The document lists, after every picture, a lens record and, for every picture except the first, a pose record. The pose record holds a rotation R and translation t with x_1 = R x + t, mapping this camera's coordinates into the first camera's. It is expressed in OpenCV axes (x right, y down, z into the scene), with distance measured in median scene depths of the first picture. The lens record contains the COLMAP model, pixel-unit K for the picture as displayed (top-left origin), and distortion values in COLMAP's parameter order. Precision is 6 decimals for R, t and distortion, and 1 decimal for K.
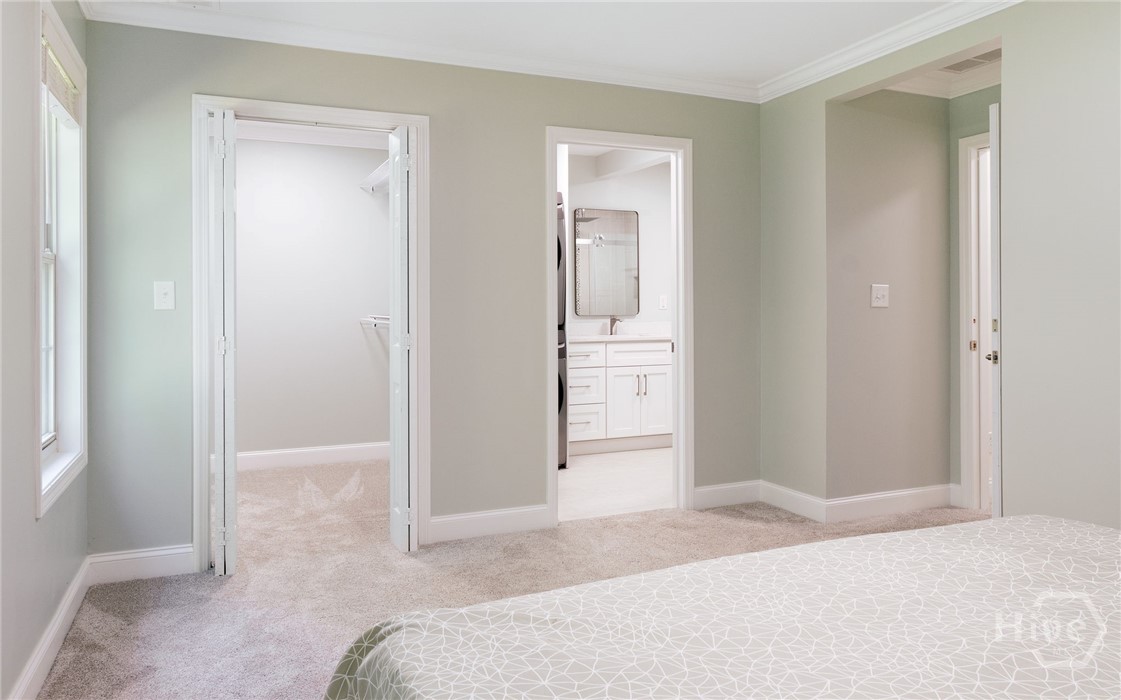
lens RADIAL K [[792.4, 0, 581.8], [0, 792.4, 318.7], [0, 0, 1]] dist [-0.000935, -0.001960]
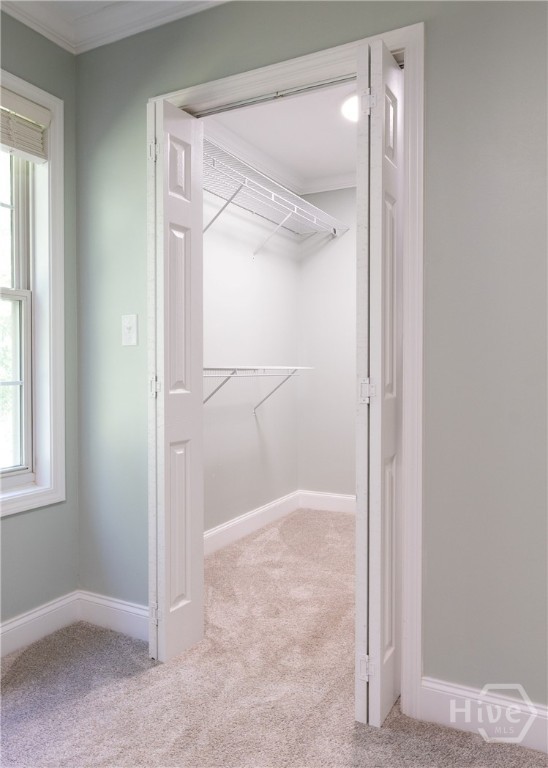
lens RADIAL K [[571.5, 0, 288.4], [0, 571.5, 379.9], [0, 0, 1]] dist [-0.001611, -0.000769]
pose [[0.607431, 0.019975, -0.794121, 0.110292], [-0.014378, 0.999796, 0.014150, 0.016271], [0.794242, 0.002823, 0.607595, 0.742646]]
